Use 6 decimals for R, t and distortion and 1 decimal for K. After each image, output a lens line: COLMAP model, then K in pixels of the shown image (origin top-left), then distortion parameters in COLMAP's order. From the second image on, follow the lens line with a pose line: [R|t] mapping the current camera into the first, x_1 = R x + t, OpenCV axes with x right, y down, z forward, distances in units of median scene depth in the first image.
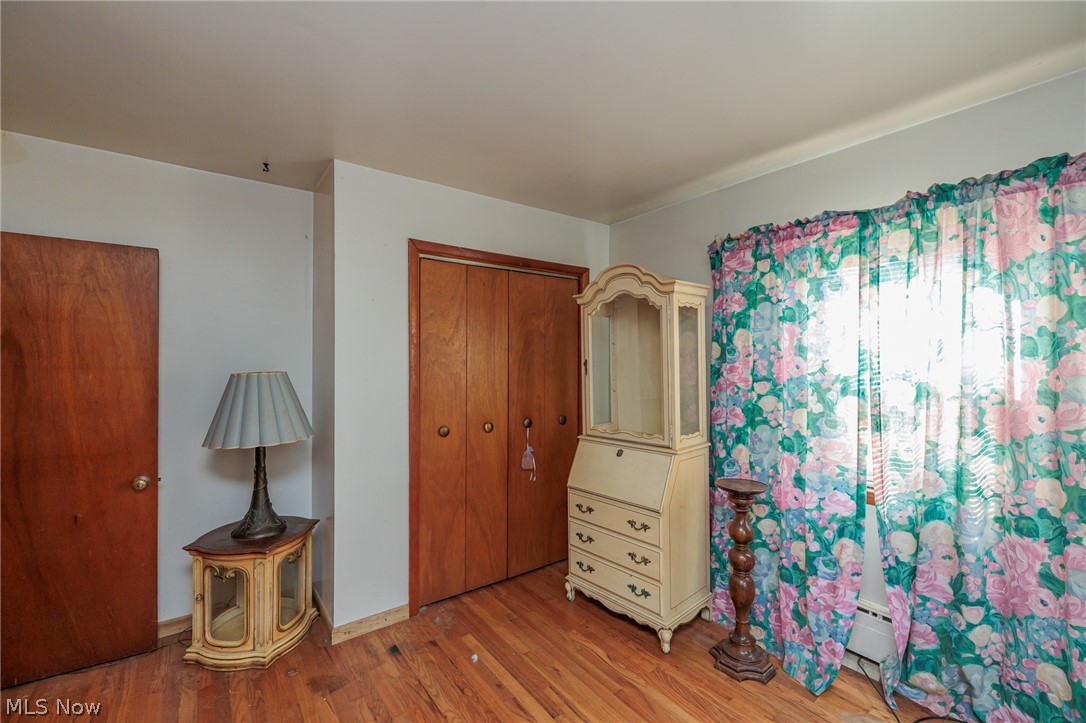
lens RADIAL K [[455.4, 0, 542.0], [0, 455.4, 359.4], [0, 0, 1]] dist [0.000637, -0.000731]
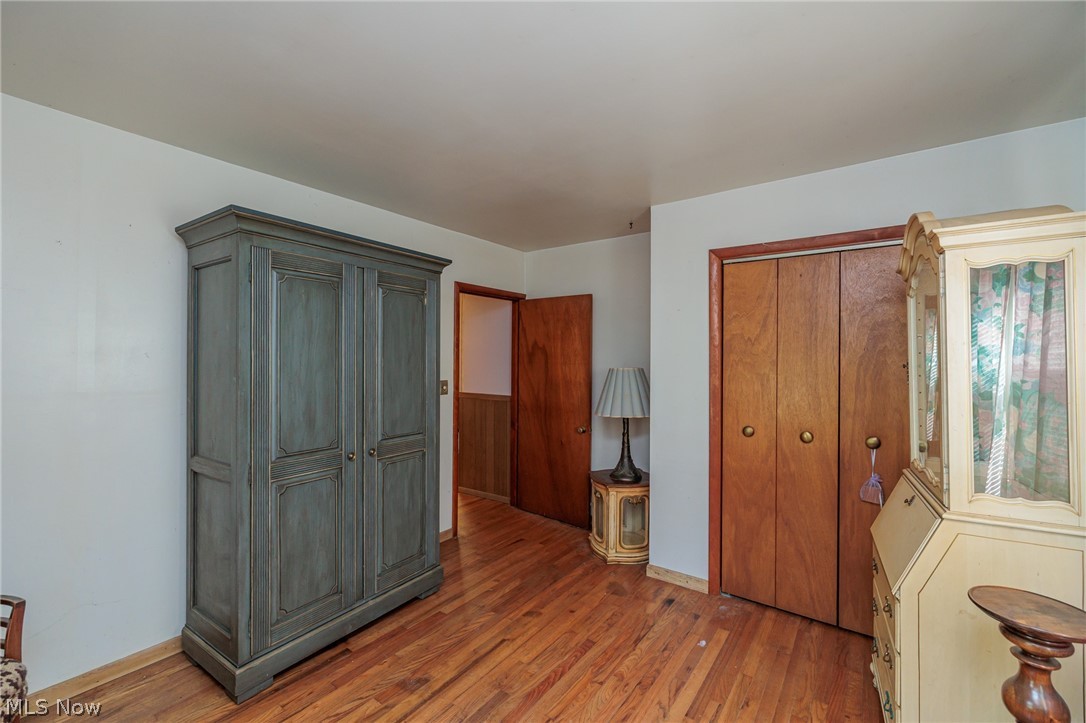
lens RADIAL K [[455.4, 0, 541.7], [0, 455.4, 357.2], [0, 0, 1]] dist [0.000637, -0.000731]
pose [[0.302025, -0.002053, -0.953298, 0.620746], [-0.005863, 0.999975, -0.004011, 0.001818], [0.953282, 0.006800, 0.302006, 0.270982]]
